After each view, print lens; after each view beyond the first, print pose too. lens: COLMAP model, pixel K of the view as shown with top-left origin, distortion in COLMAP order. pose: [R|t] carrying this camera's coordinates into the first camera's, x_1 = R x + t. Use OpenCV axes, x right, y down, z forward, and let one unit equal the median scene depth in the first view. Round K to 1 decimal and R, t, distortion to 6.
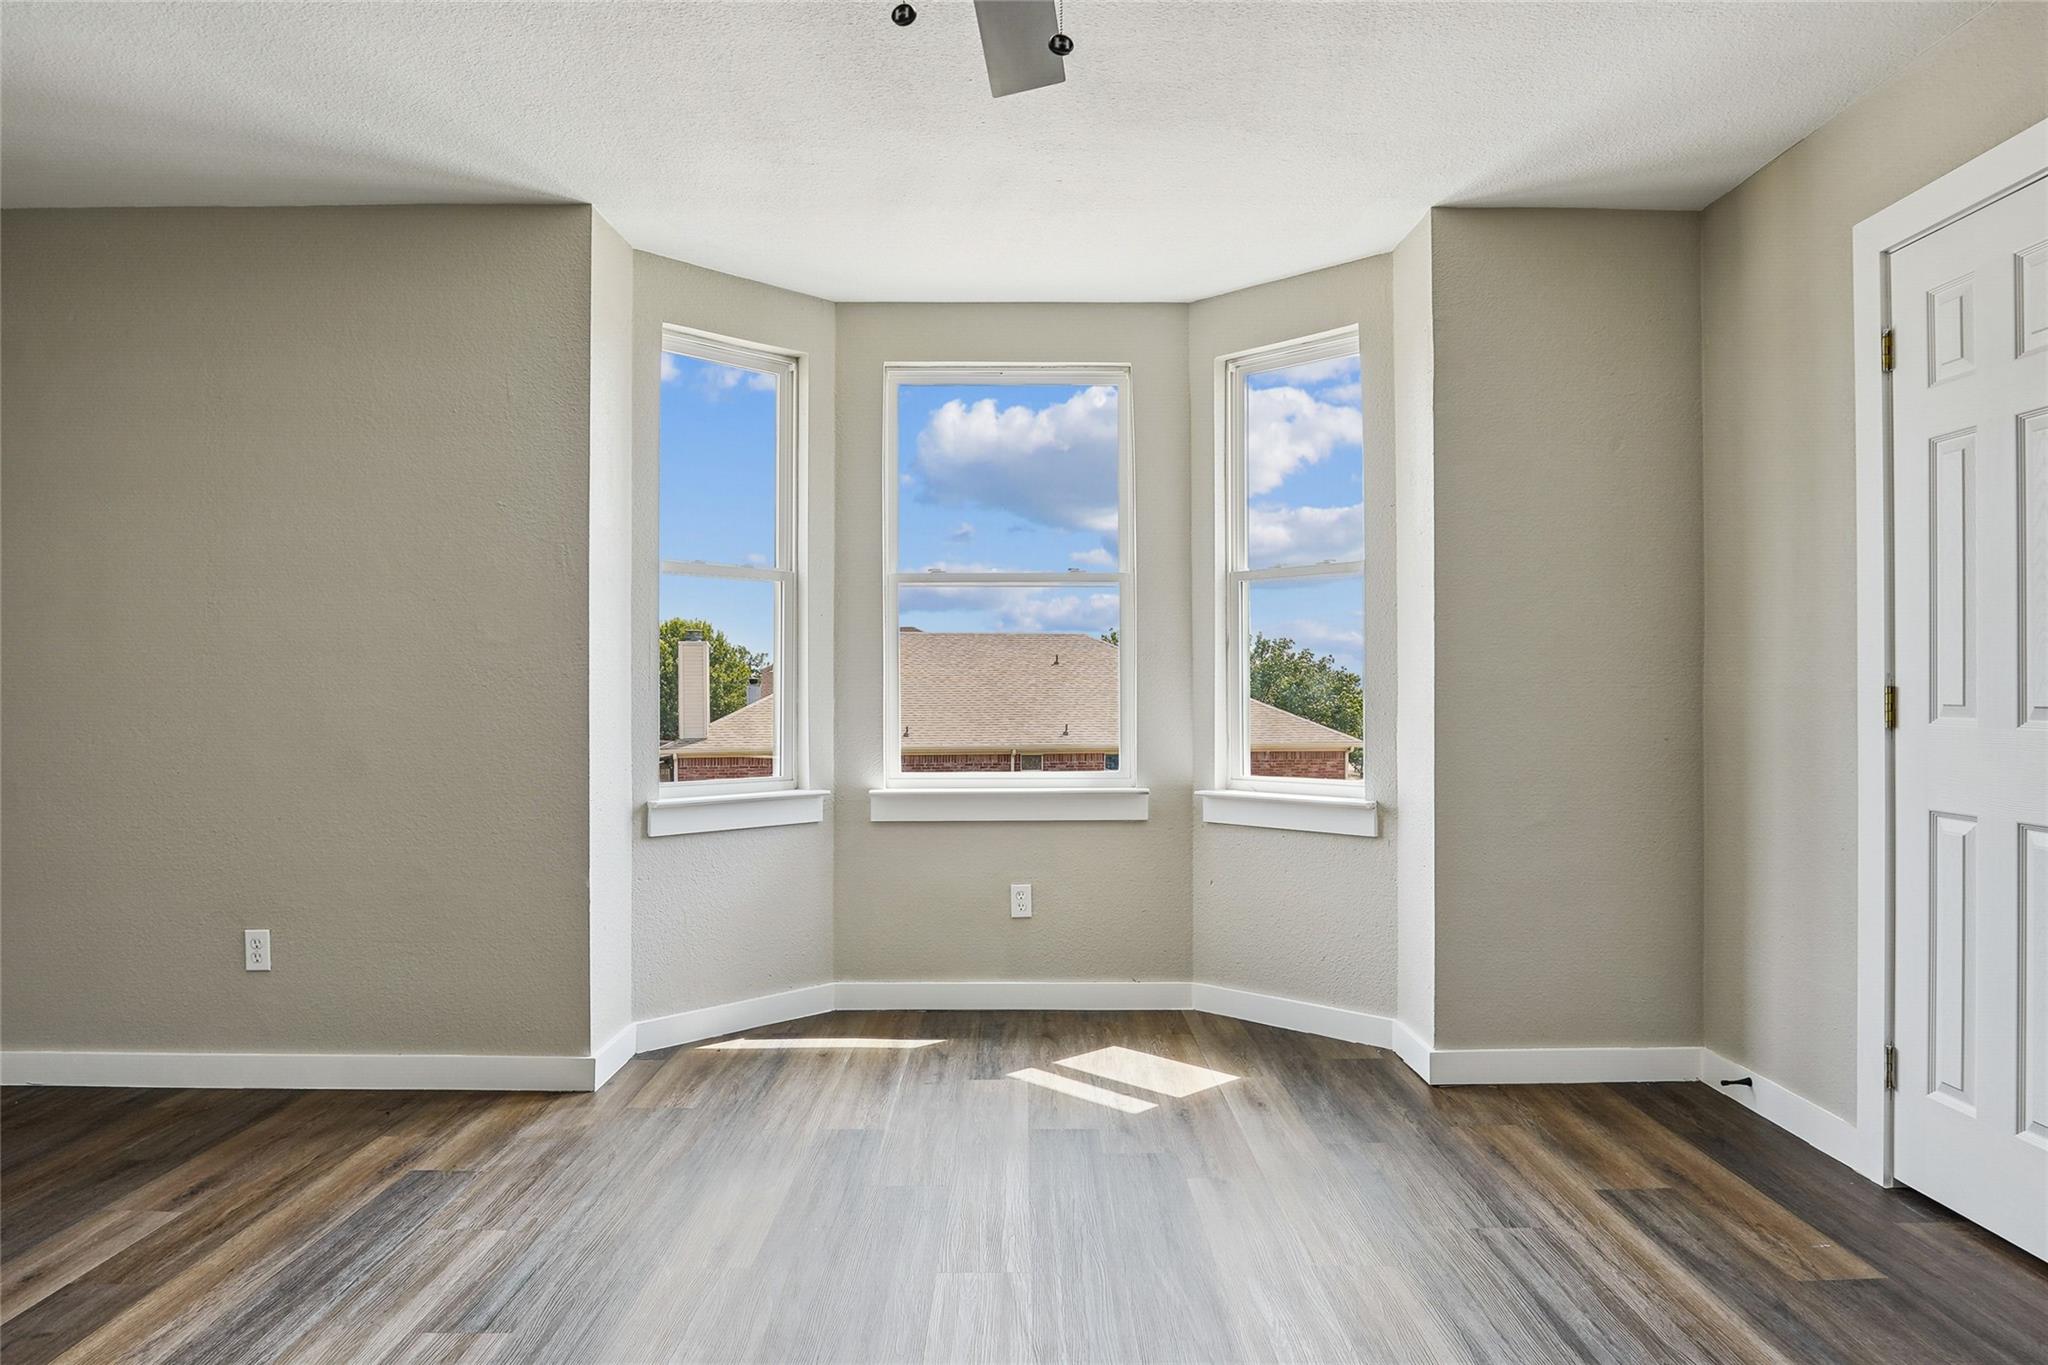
lens RADIAL K [[1299.9, 0, 1021.8], [0, 1299.9, 692.5], [0, 0, 1]] dist [-0.012223, 0.001619]
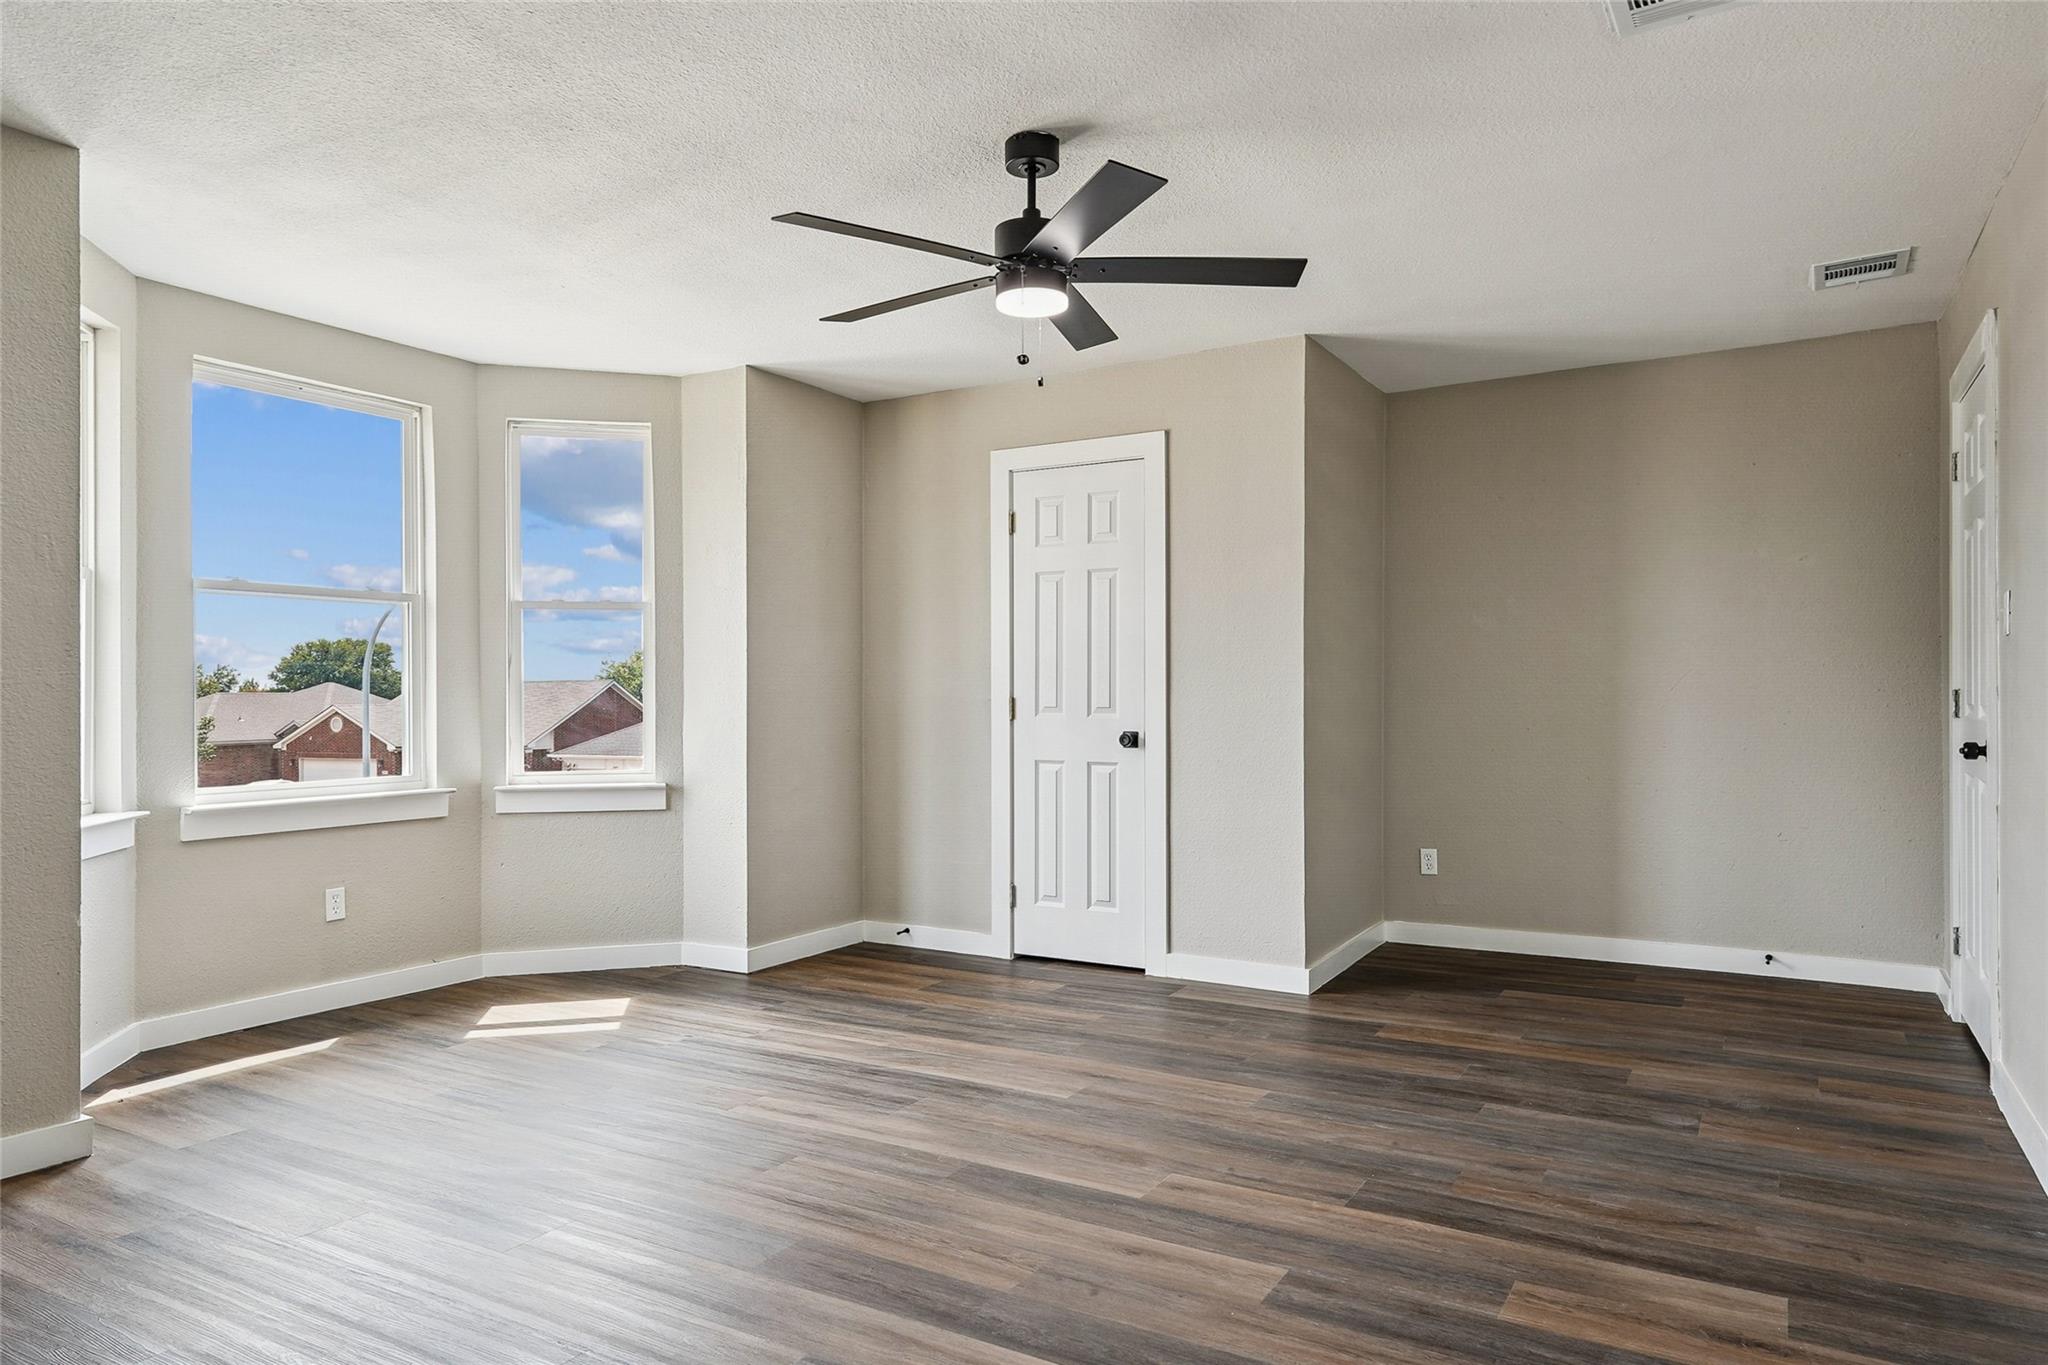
lens RADIAL K [[1299.9, 0, 1028.7], [0, 1299.9, 695.2], [0, 0, 1]] dist [-0.012223, 0.001619]
pose [[0.510205, -0.000580, 0.860053, -0.702262], [0.002647, 0.999996, -0.000896, -0.004735], [-0.860049, 0.002733, 0.510205, -0.004856]]
